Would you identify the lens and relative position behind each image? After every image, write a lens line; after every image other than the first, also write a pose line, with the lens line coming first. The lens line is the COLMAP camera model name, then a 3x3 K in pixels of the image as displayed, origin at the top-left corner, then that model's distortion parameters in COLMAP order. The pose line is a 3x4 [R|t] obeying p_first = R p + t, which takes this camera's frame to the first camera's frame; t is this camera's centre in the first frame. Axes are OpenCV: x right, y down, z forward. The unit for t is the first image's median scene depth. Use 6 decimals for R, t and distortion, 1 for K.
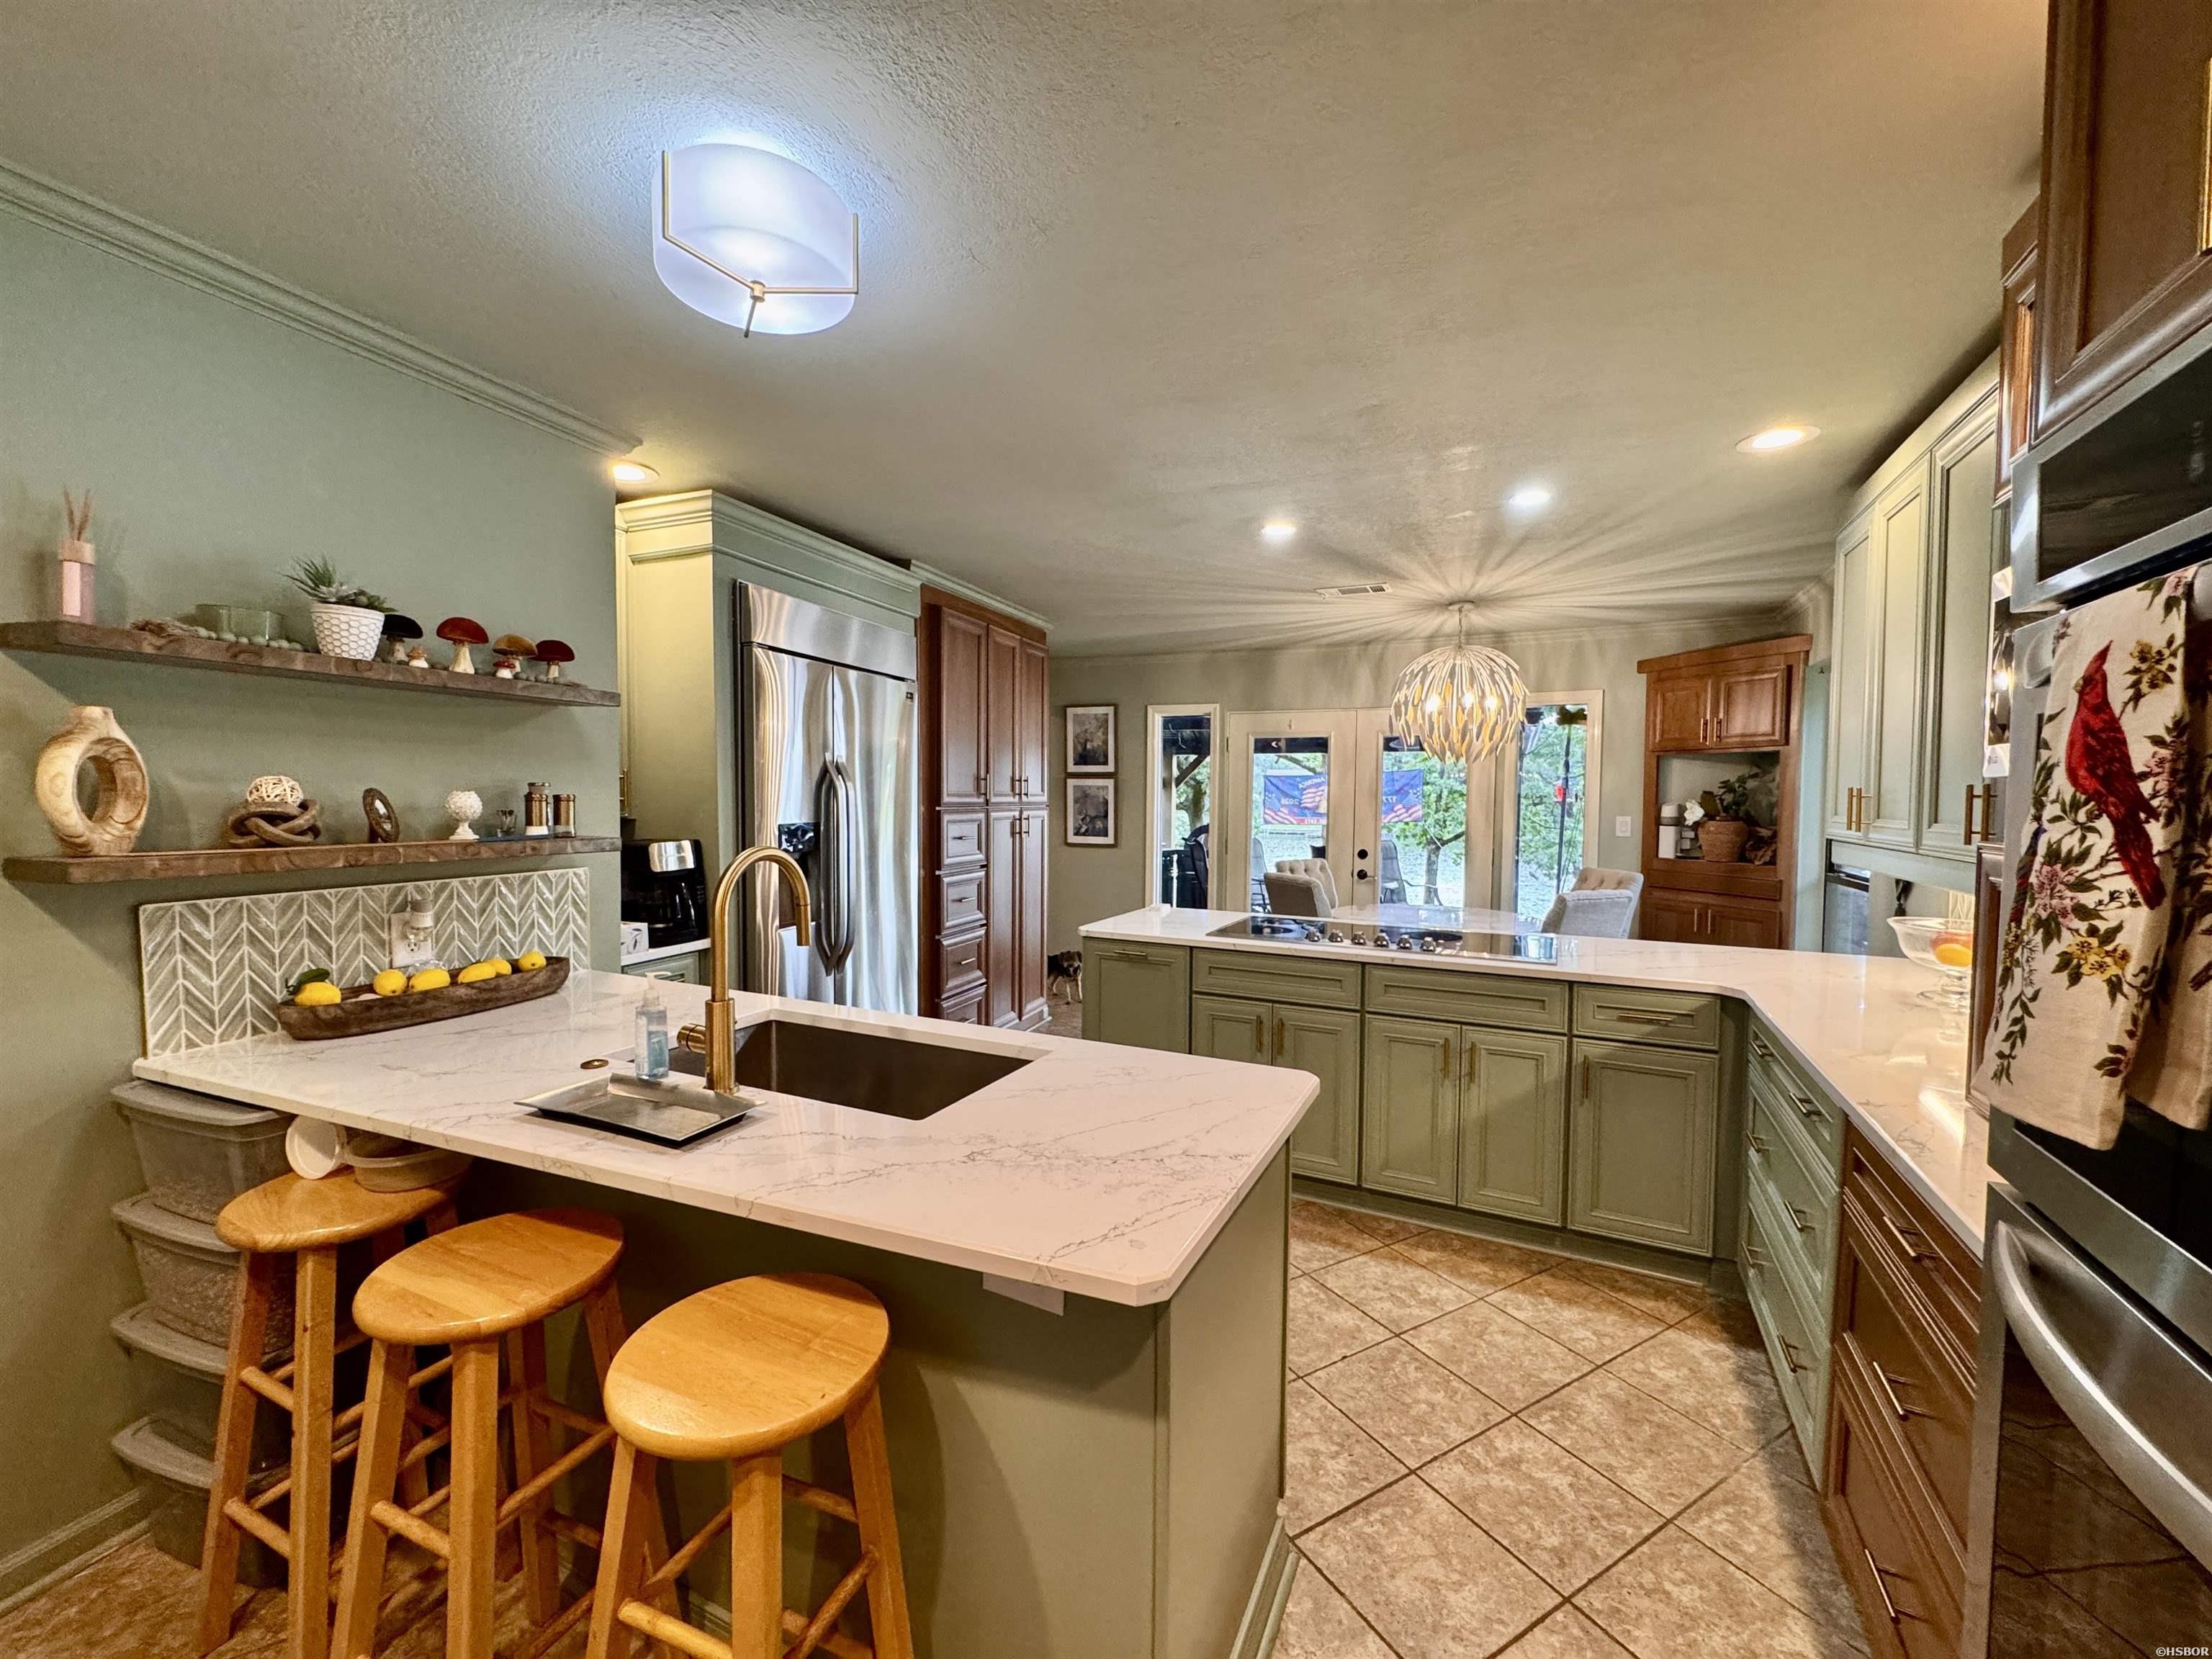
lens RADIAL K [[889.6, 0, 1106.0], [0, 889.6, 829.5], [0, 0, 1]] dist [-0.001299, 0.000527]
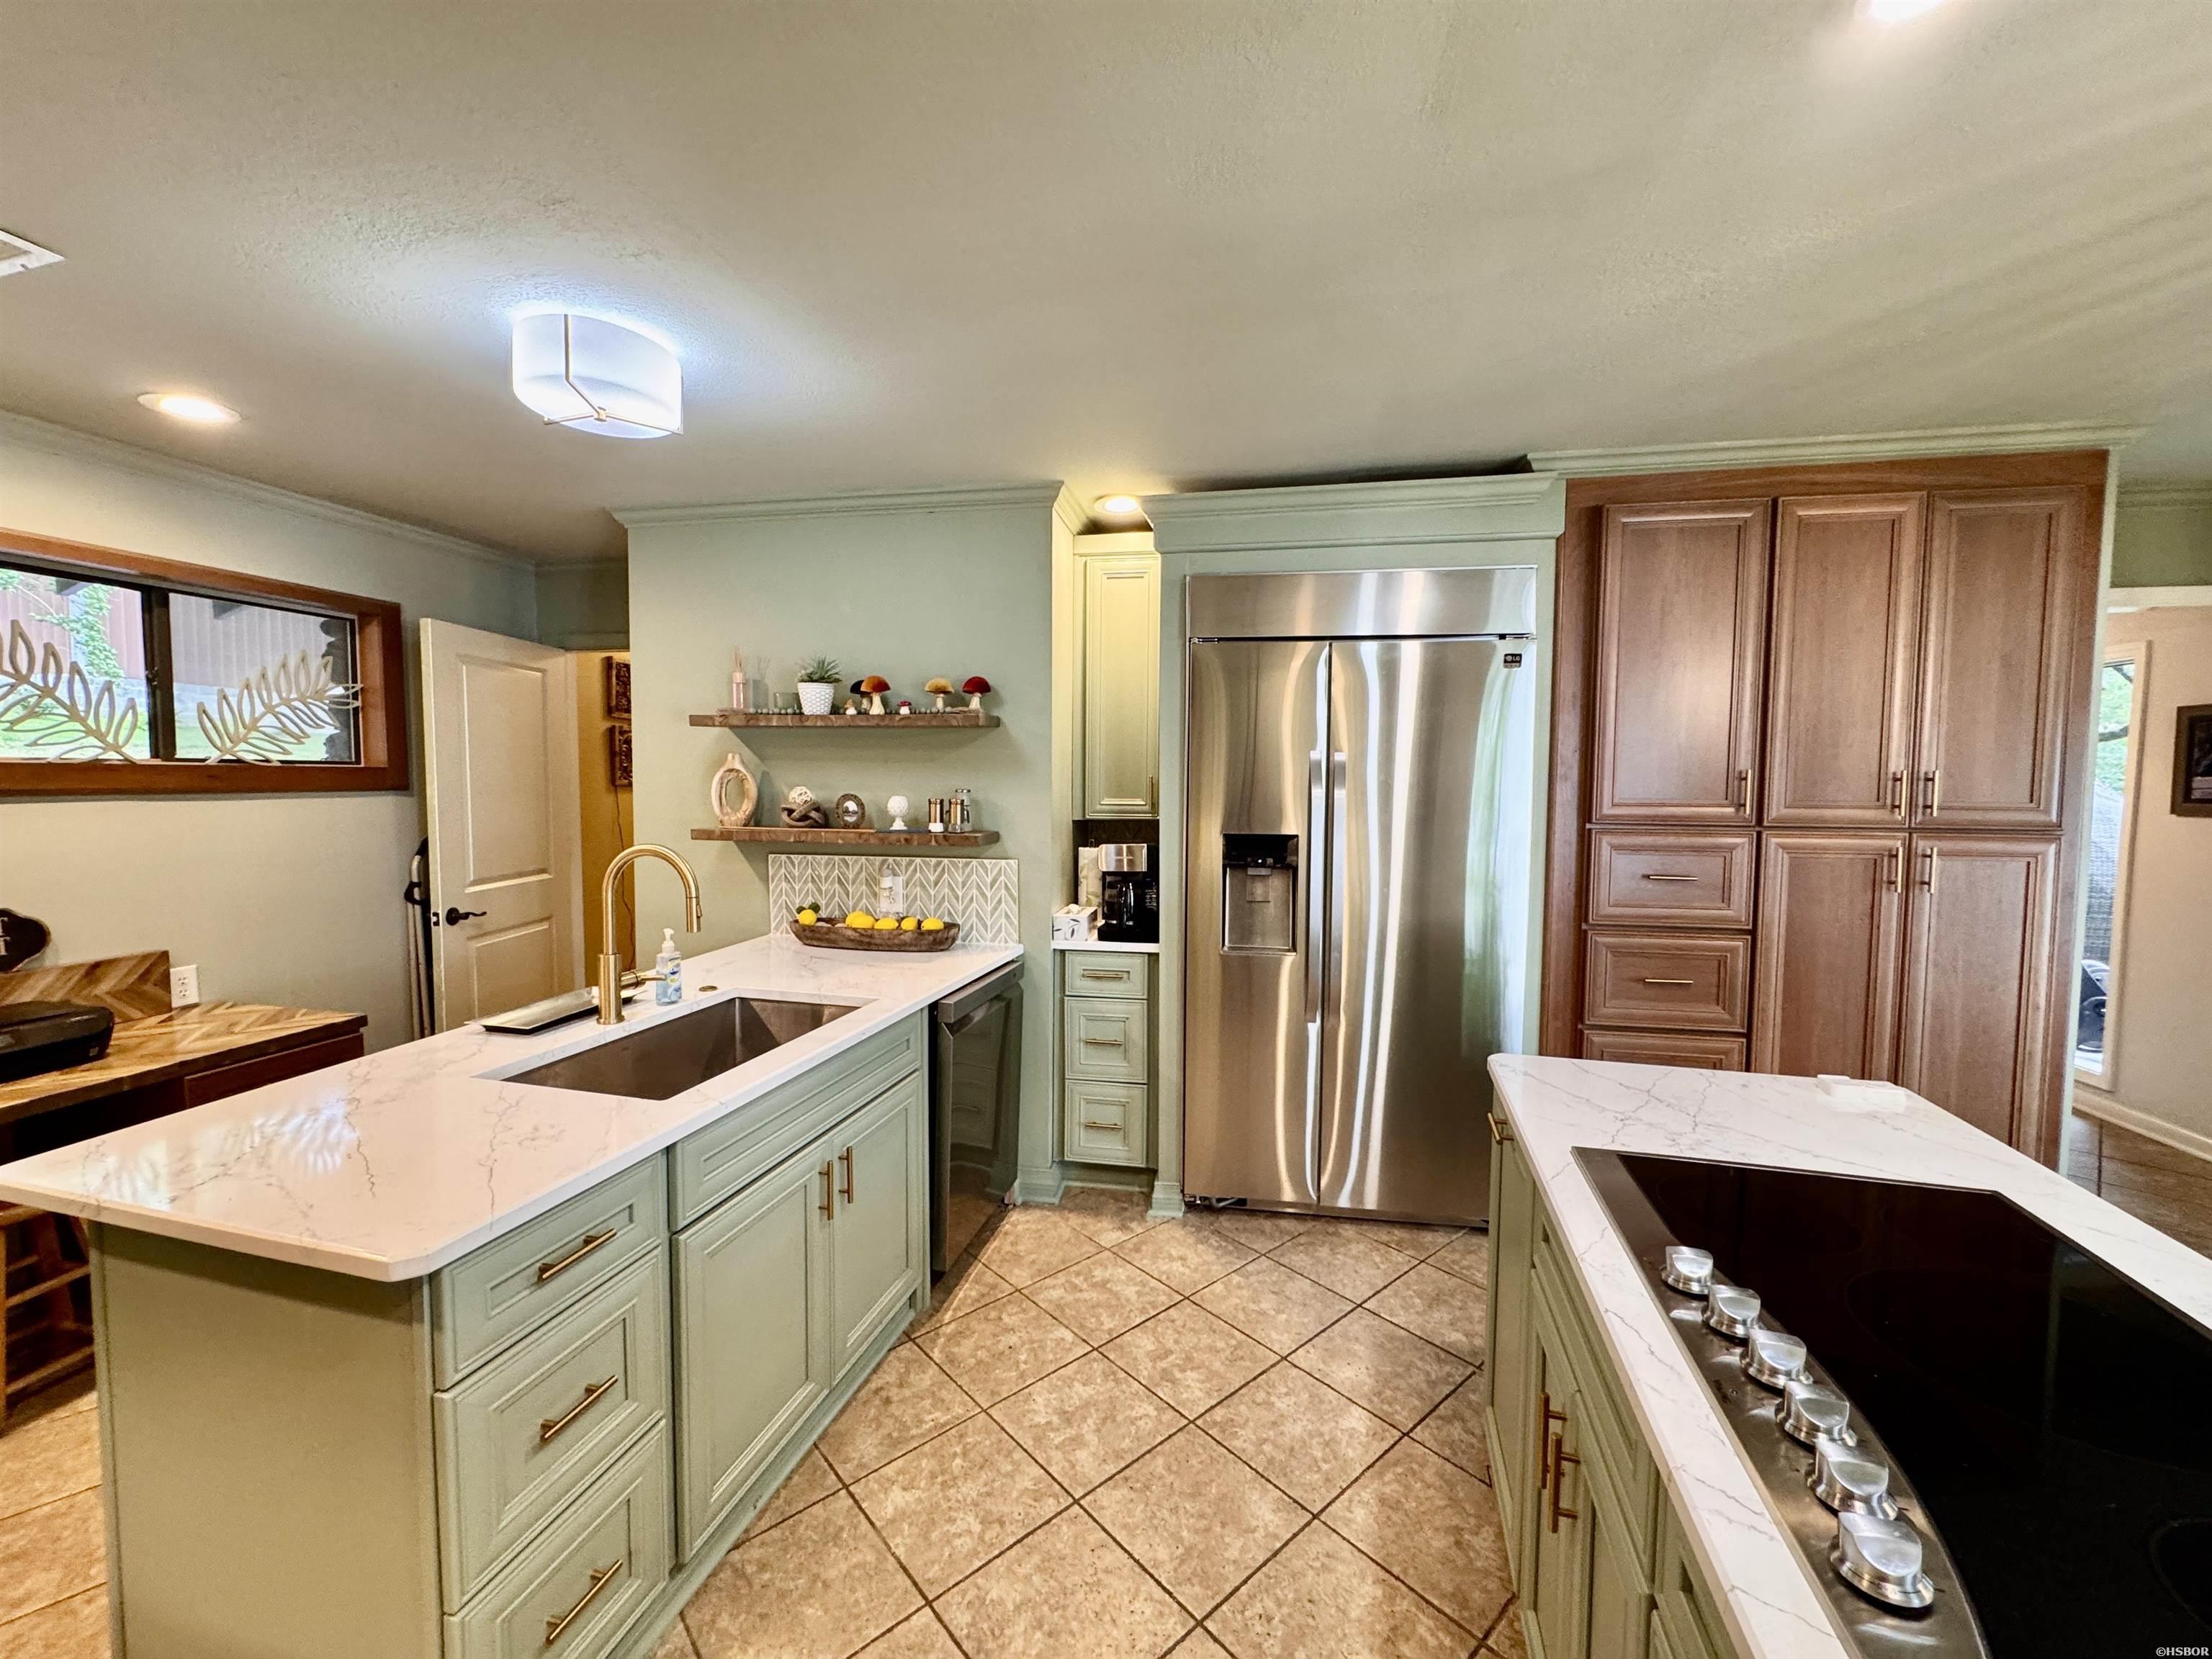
lens RADIAL K [[889.6, 0, 1106.0], [0, 889.6, 829.5], [0, 0, 1]] dist [-0.001299, 0.000527]
pose [[0.173044, 0.052380, -0.983520, 0.674819], [-0.043130, 0.998030, 0.045564, -0.063314], [0.983969, 0.034535, 0.174962, 0.982137]]
